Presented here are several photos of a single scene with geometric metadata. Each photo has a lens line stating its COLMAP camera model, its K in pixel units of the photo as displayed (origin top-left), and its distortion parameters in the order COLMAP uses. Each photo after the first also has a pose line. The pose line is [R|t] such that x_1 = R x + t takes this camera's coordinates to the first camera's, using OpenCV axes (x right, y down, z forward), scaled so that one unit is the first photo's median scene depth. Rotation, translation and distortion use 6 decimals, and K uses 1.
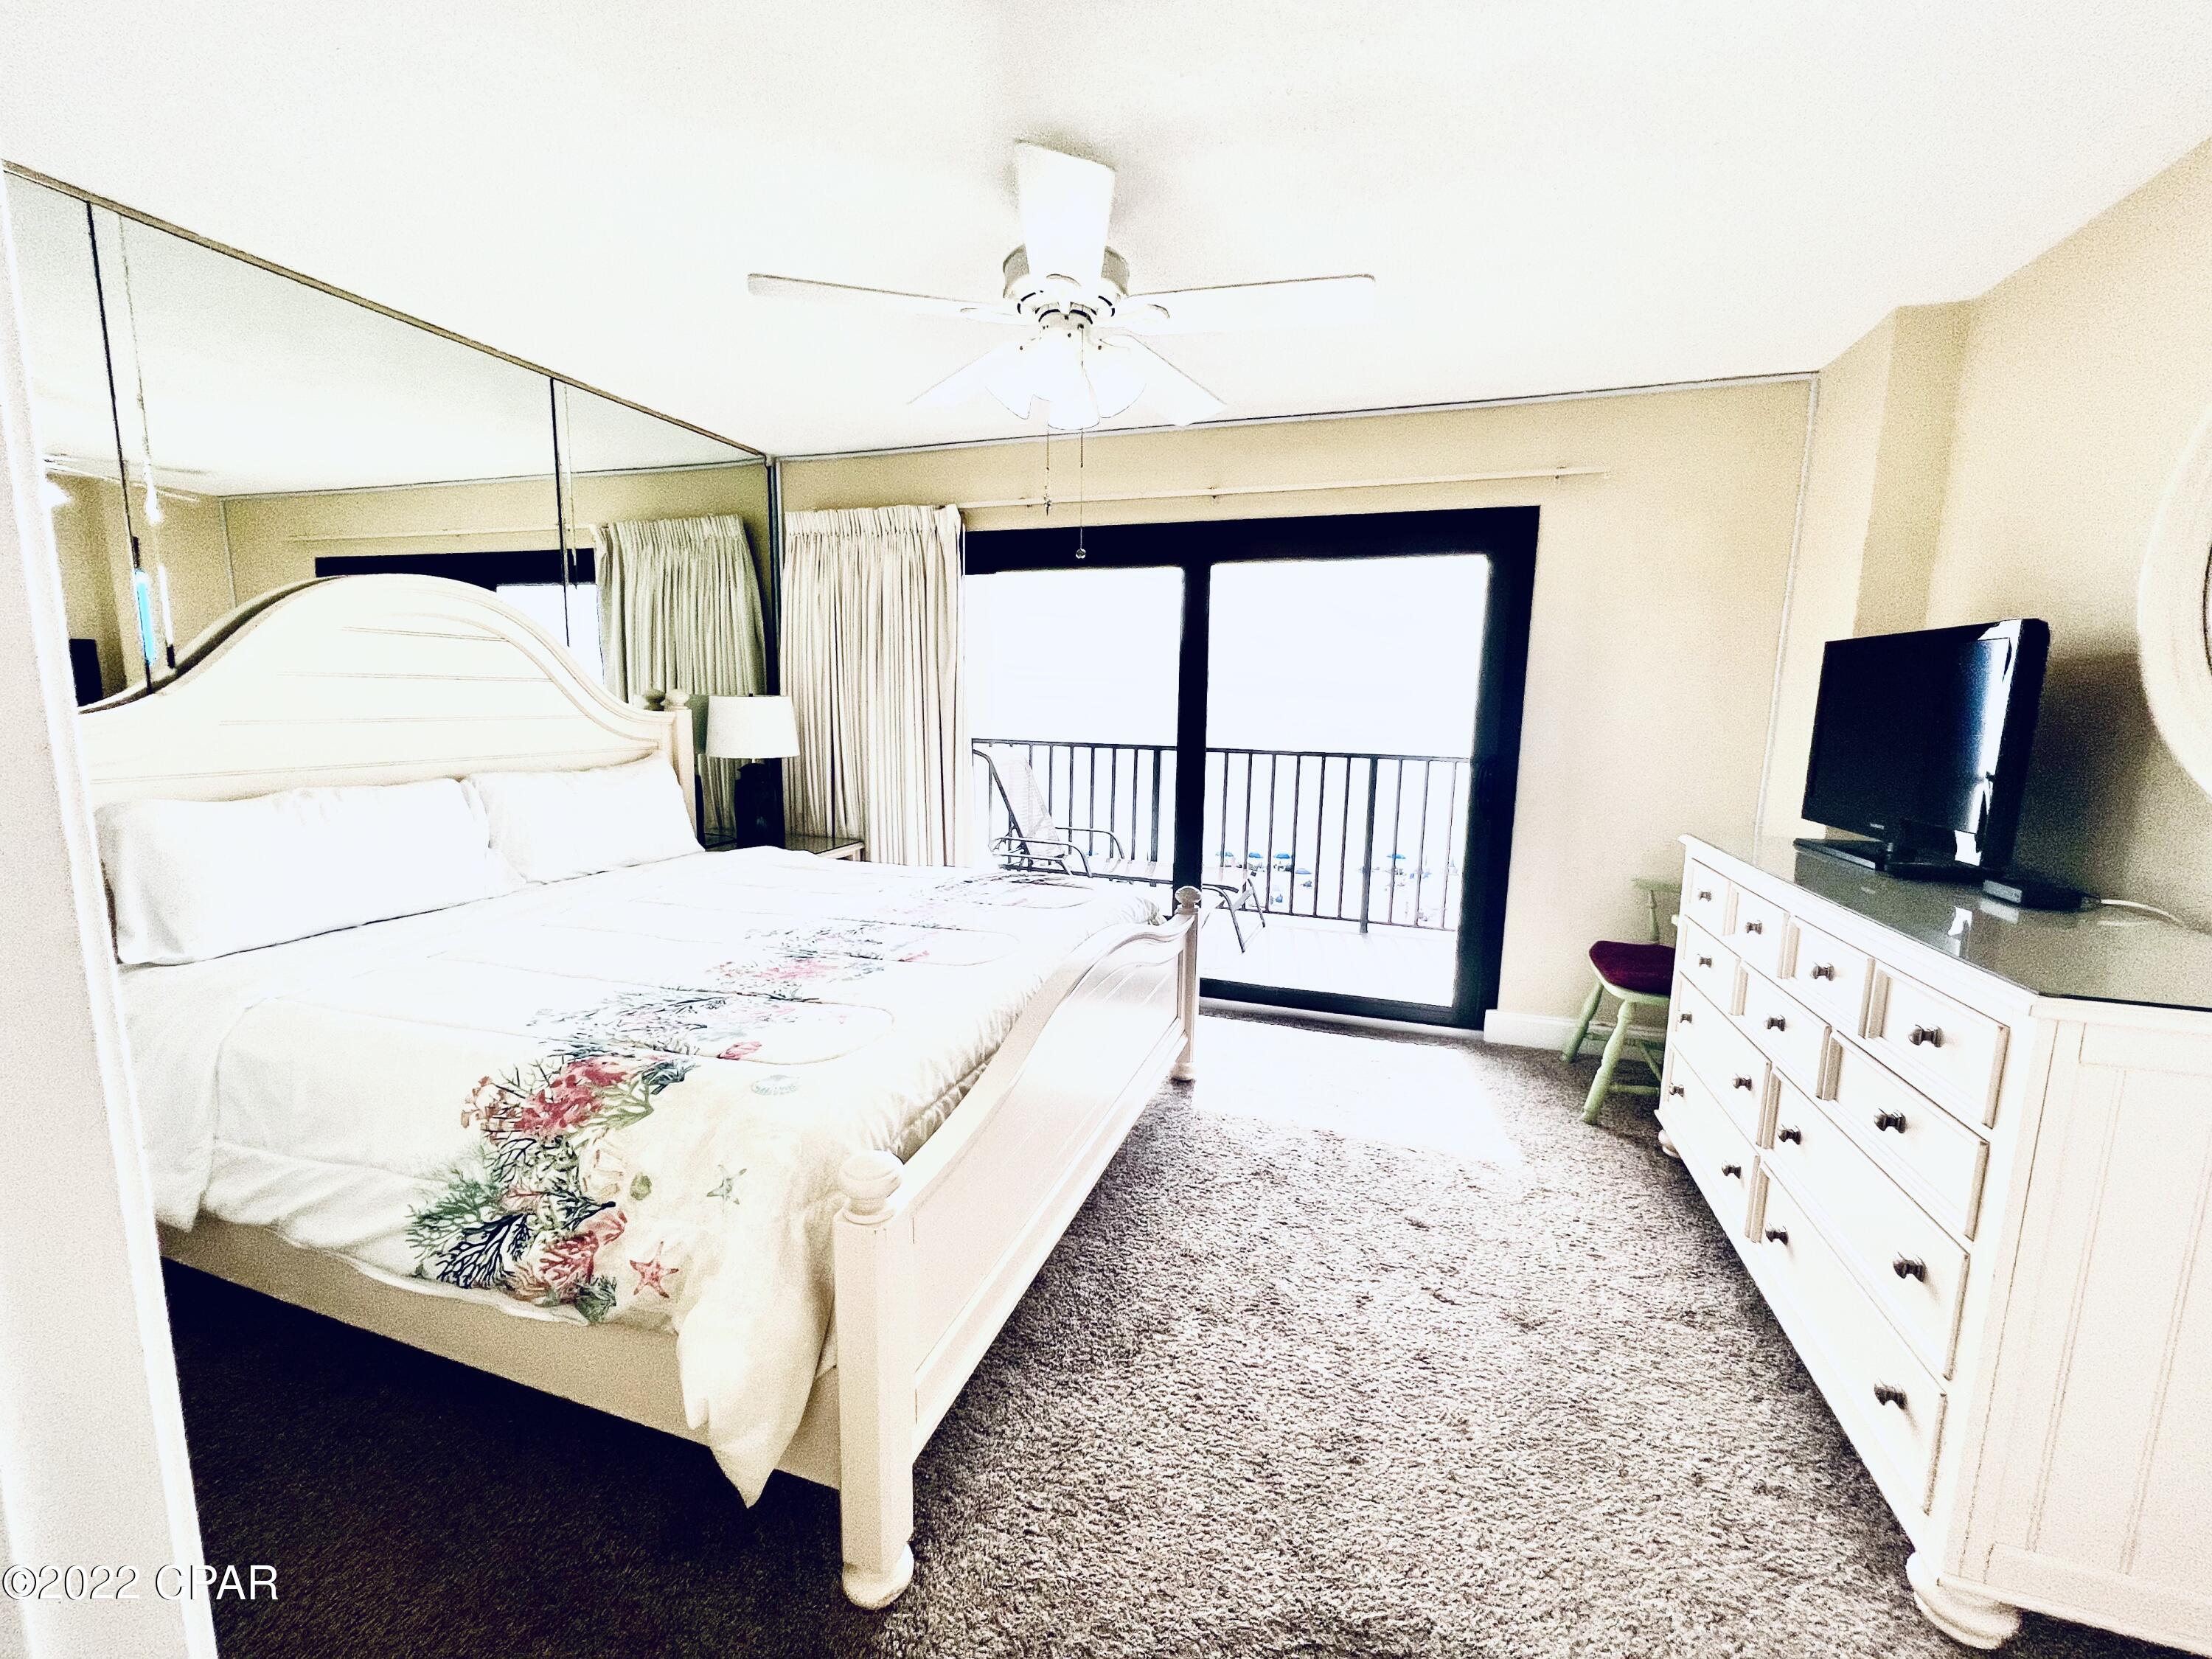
lens RADIAL K [[886.7, 0, 1096.4], [0, 886.7, 828.8], [0, 0, 1]] dist [-0.004265, 0.001469]
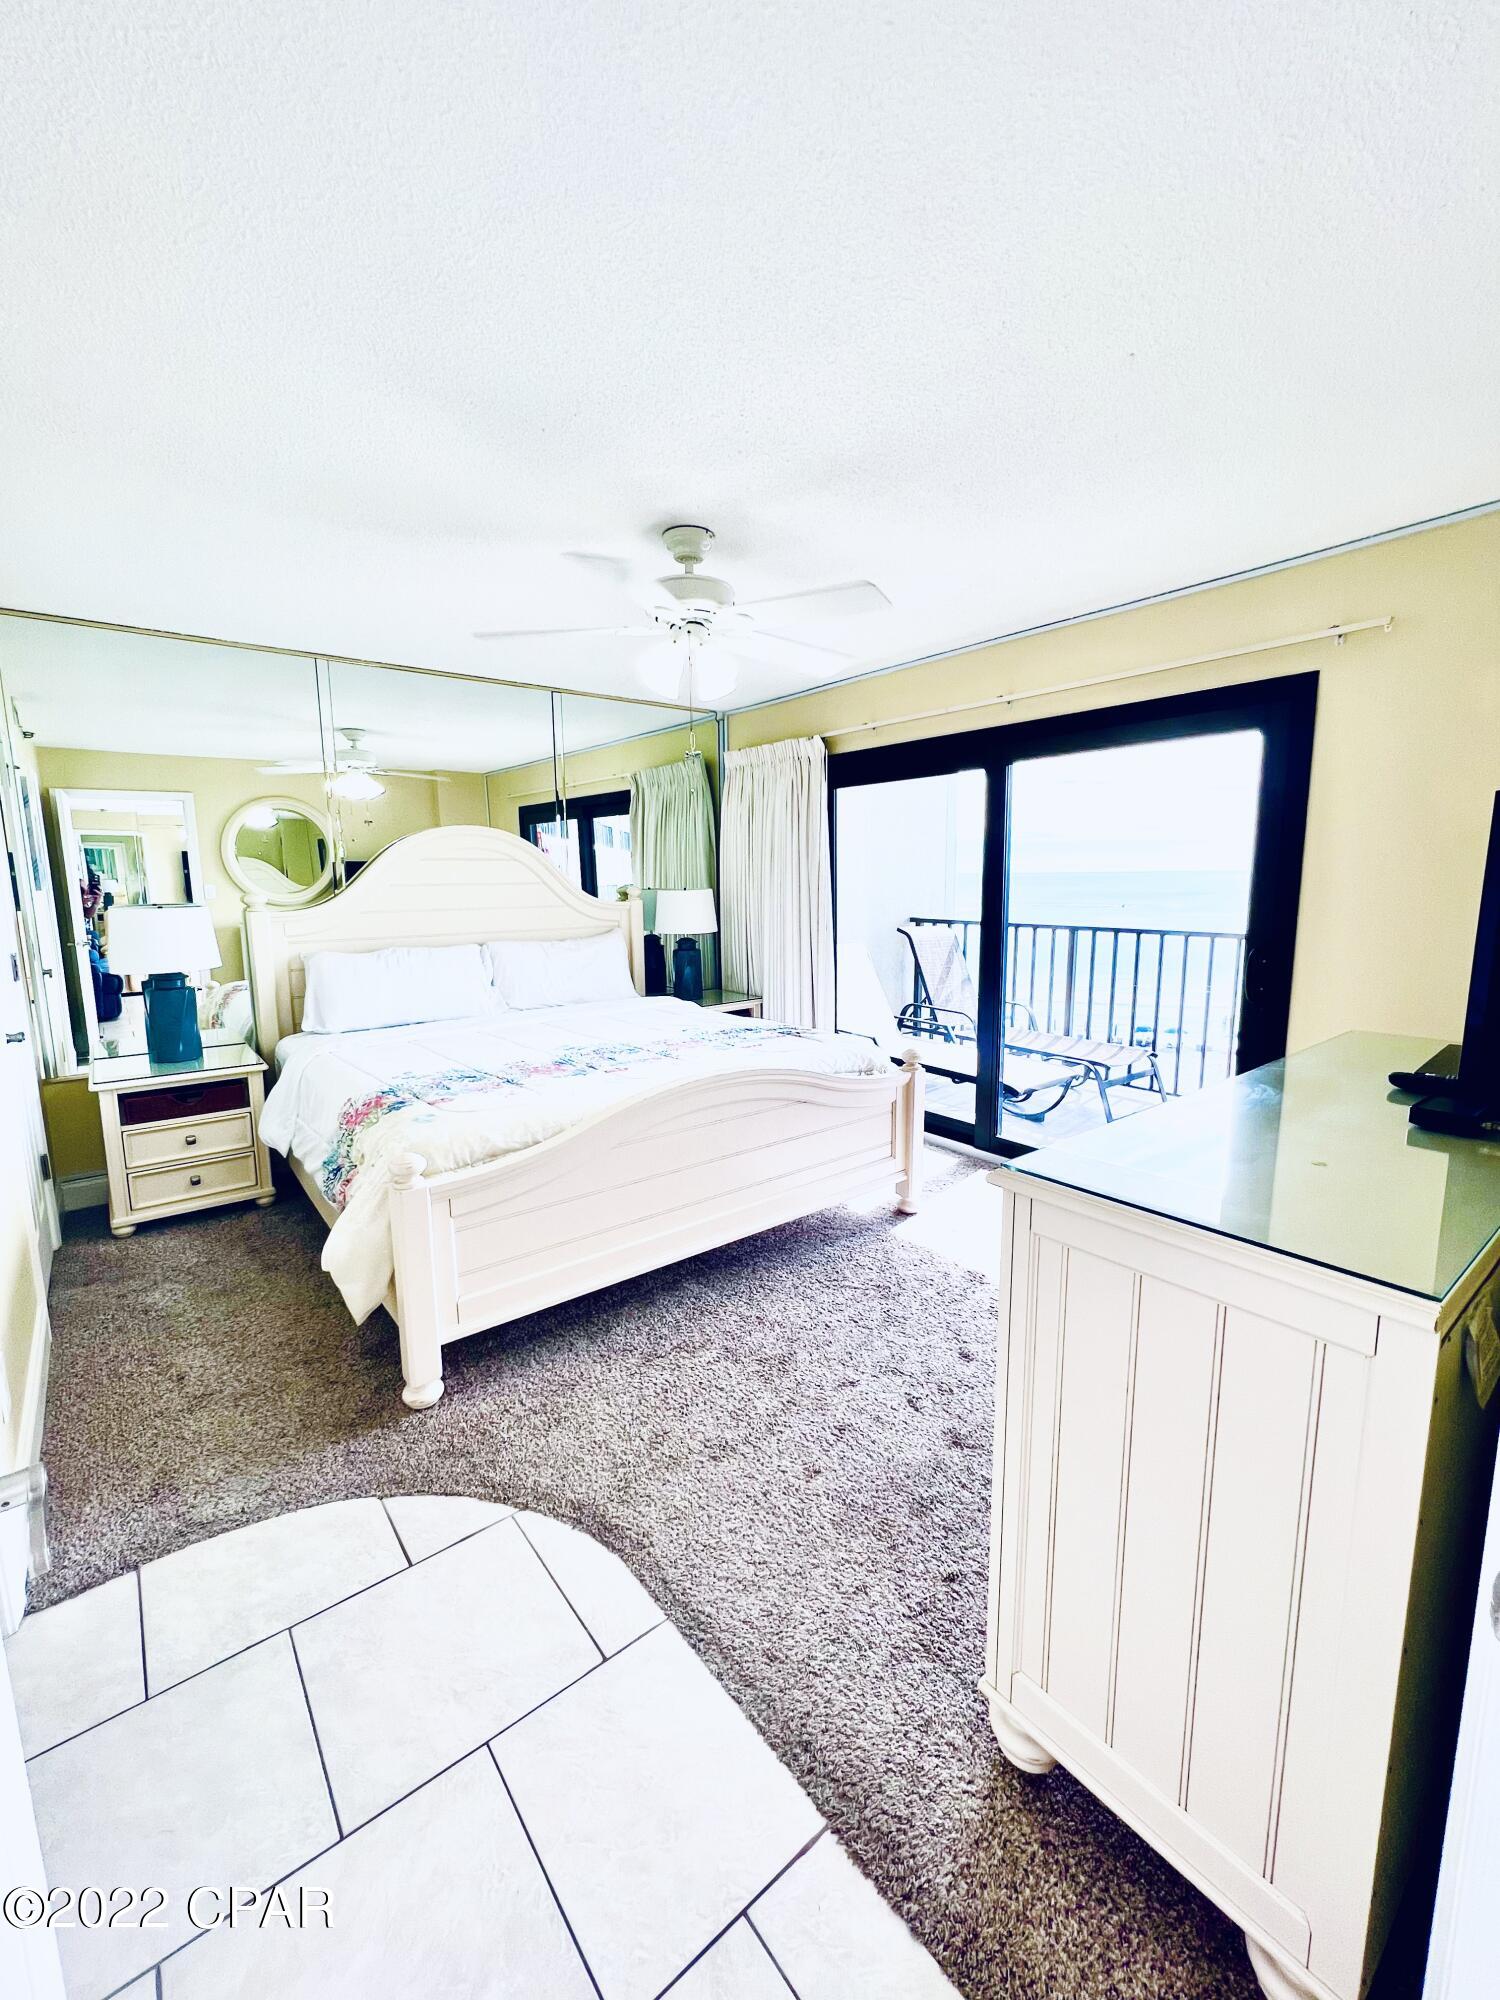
lens RADIAL K [[801.8, 0, 755.8], [0, 801.8, 997.3], [0, 0, 1]] dist [-0.004265, 0.001469]
pose [[0.844552, 0.053024, -0.532842, 0.406069], [-0.052590, 0.998488, 0.016008, -0.006741], [0.532886, 0.014503, 0.846063, -0.007733]]
